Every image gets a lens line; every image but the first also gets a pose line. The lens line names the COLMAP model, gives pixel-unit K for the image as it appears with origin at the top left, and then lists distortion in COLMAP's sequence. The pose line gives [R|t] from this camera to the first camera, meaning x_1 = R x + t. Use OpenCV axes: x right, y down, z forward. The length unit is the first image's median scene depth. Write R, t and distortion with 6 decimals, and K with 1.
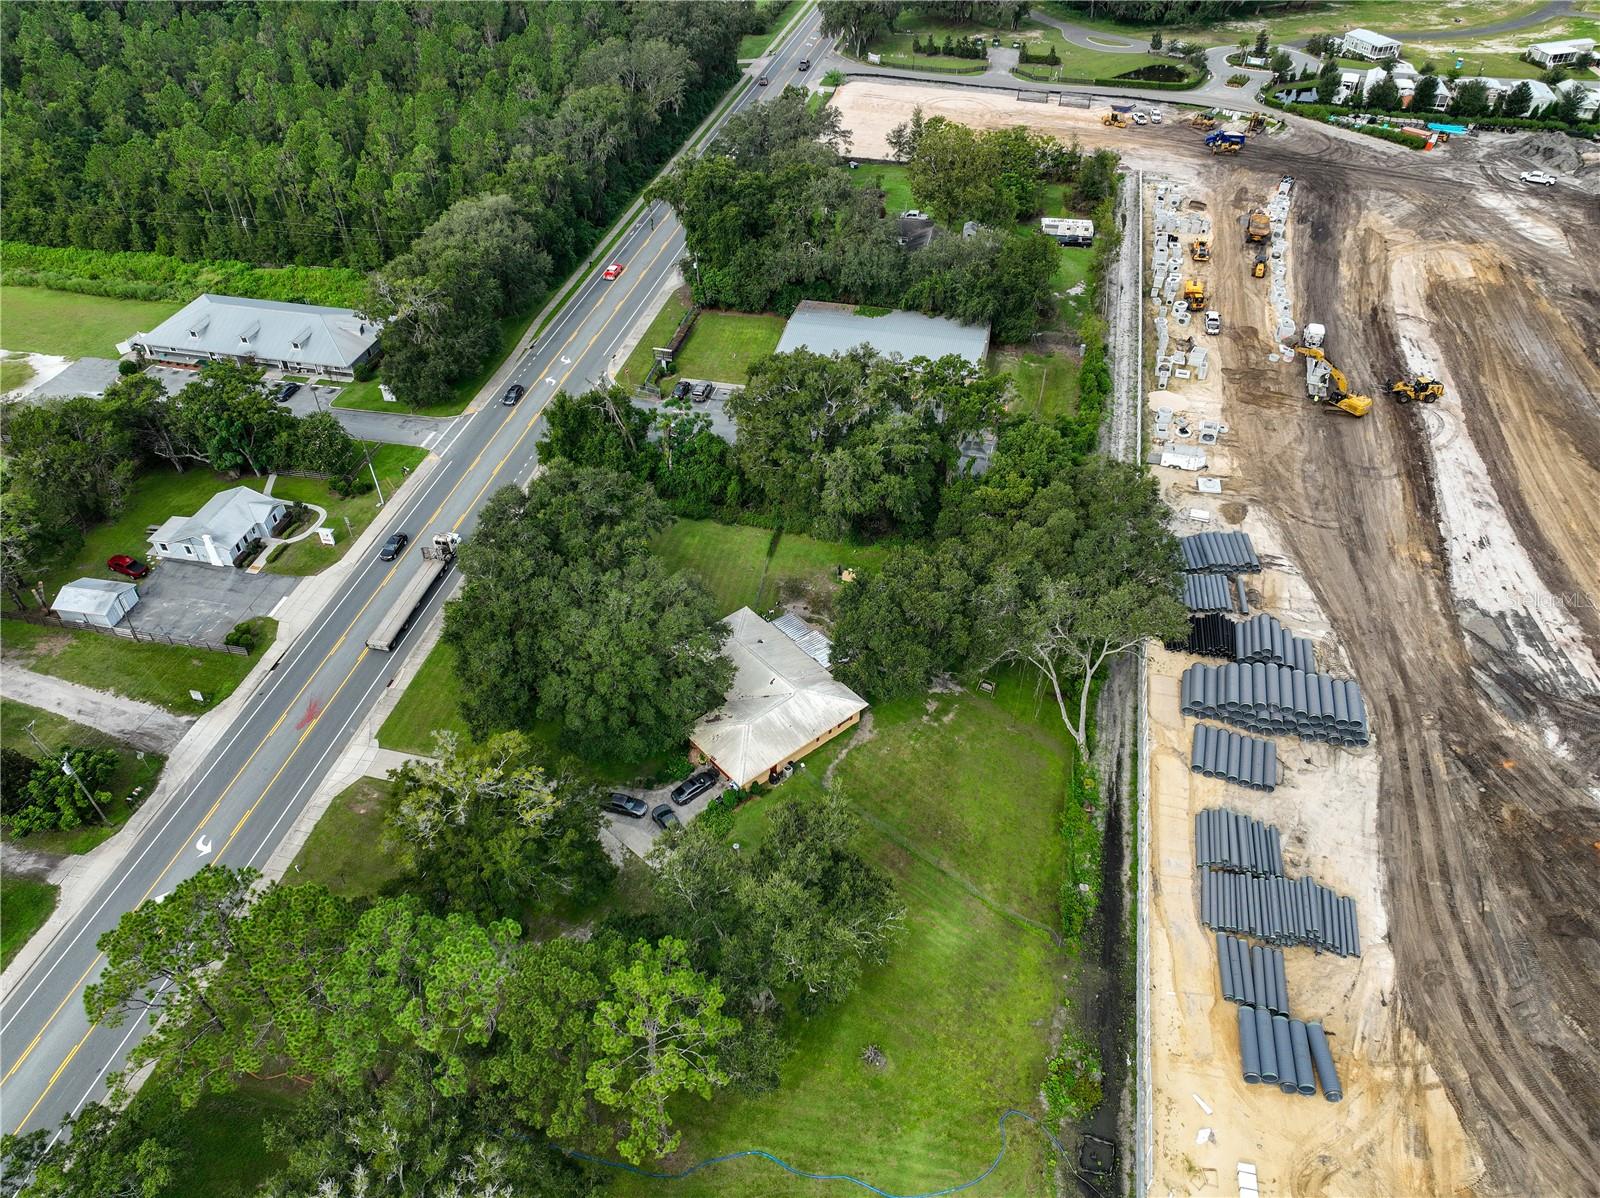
lens RADIAL K [[1135.8, 0, 800.8], [0, 1135.8, 597.4], [0, 0, 1]] dist [-0.004010, 0.022809]
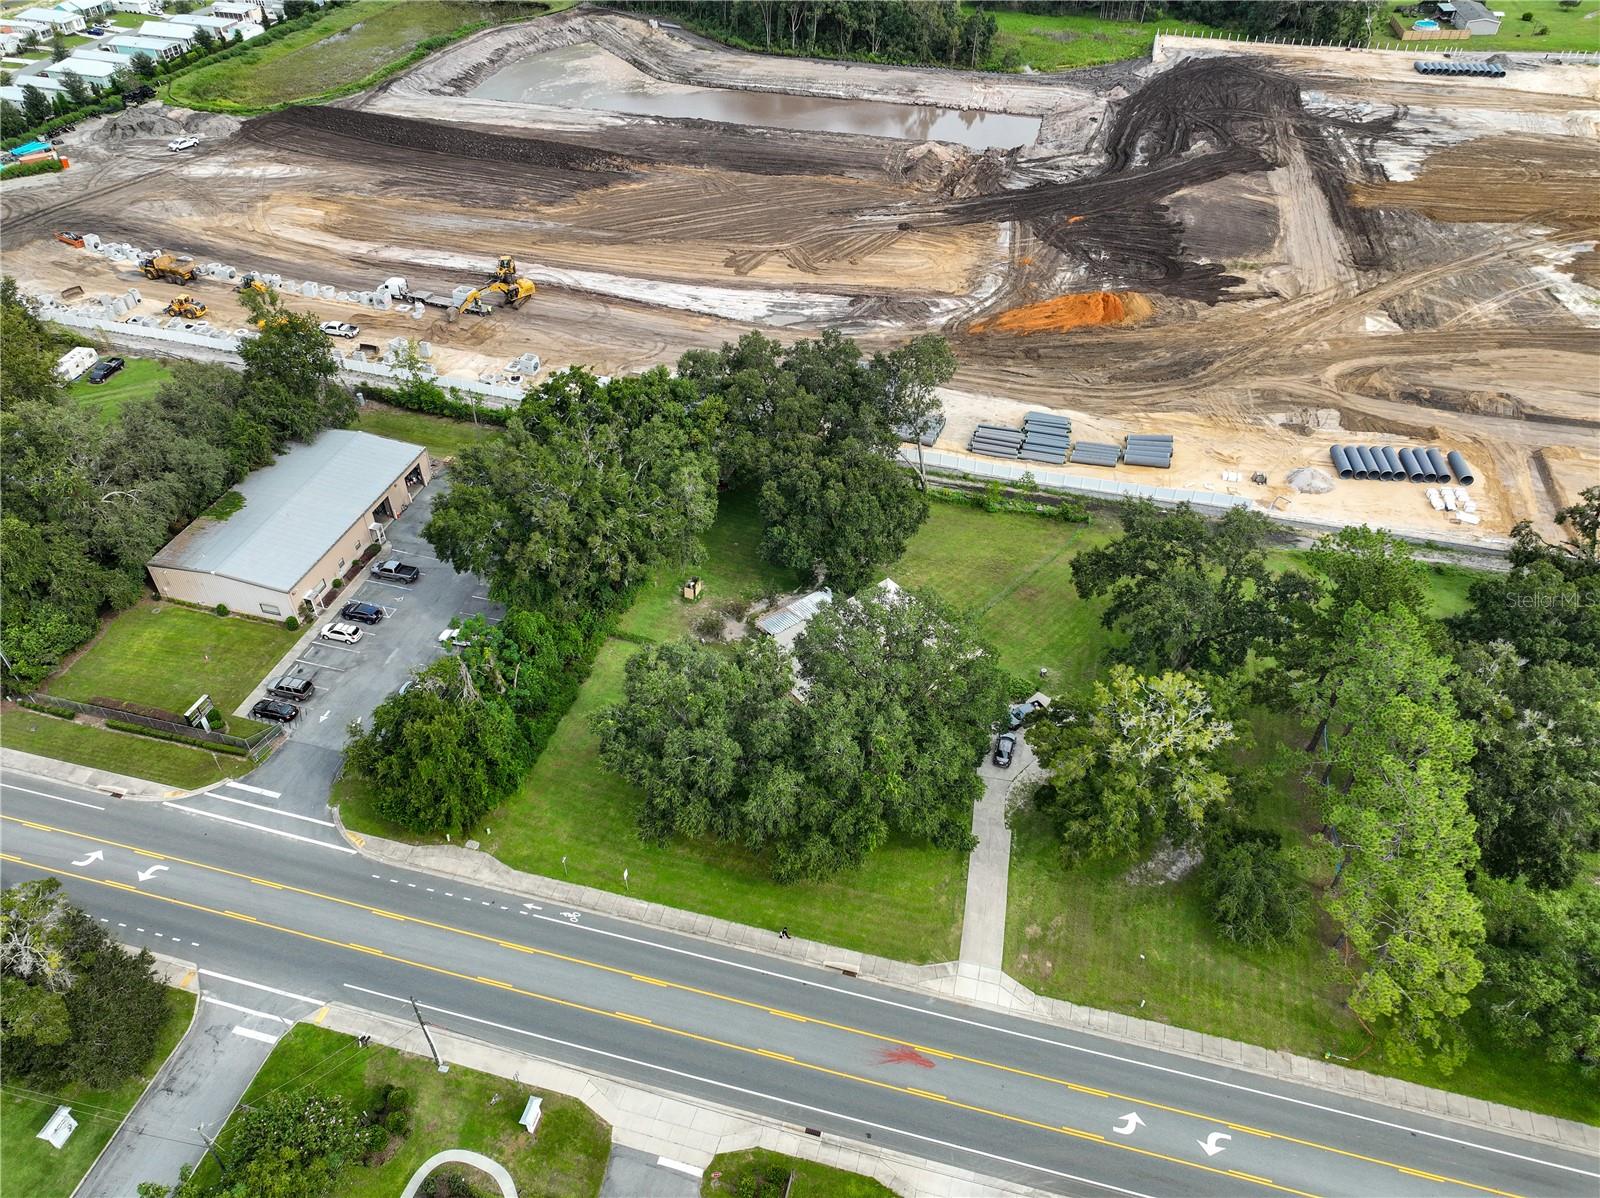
lens RADIAL K [[1135.8, 0, 800.8], [0, 1135.8, 597.4], [0, 0, 1]] dist [-0.004010, 0.022809]
pose [[0.038682, -0.647818, 0.760812, -0.741321], [0.646699, 0.596657, 0.475163, -0.443293], [-0.761764, 0.473636, 0.442023, 0.523179]]
